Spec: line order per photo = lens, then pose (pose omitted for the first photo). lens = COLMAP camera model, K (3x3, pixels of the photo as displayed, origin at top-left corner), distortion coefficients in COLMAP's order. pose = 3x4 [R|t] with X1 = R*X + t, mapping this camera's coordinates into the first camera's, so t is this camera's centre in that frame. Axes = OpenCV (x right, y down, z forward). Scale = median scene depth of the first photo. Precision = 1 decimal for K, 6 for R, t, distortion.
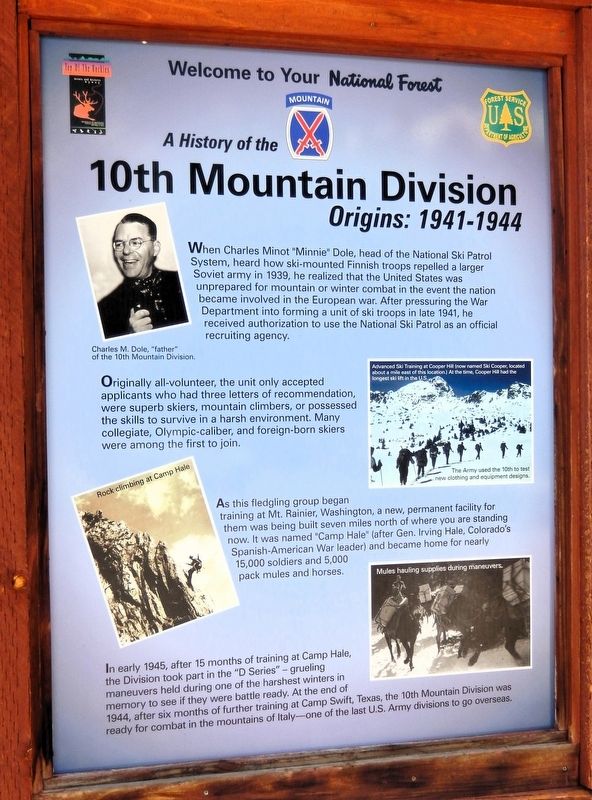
lens RADIAL K [[1015.0, 0, 296.2], [0, 1015.0, 398.9], [0, 0, 1]] dist [-0.008202, 0.000000]
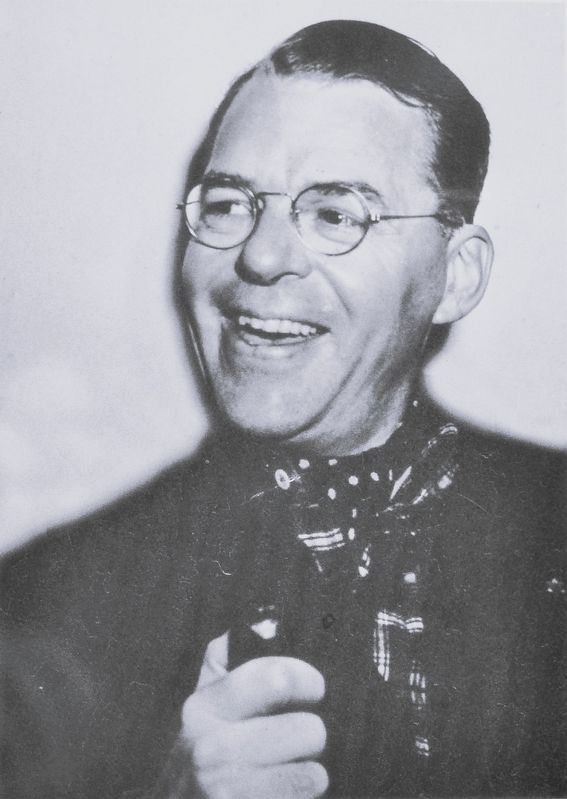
lens RADIAL K [[2060.3, 0, 283.7], [0, 2060.3, 399.6], [0, 0, 1]] dist [-0.029626, 0.000000]
pose [[0.955795, 0.189837, -0.224537, -0.088844], [-0.216243, 0.971276, -0.099312, -0.092246], [0.199234, 0.143477, 0.969392, 0.684676]]
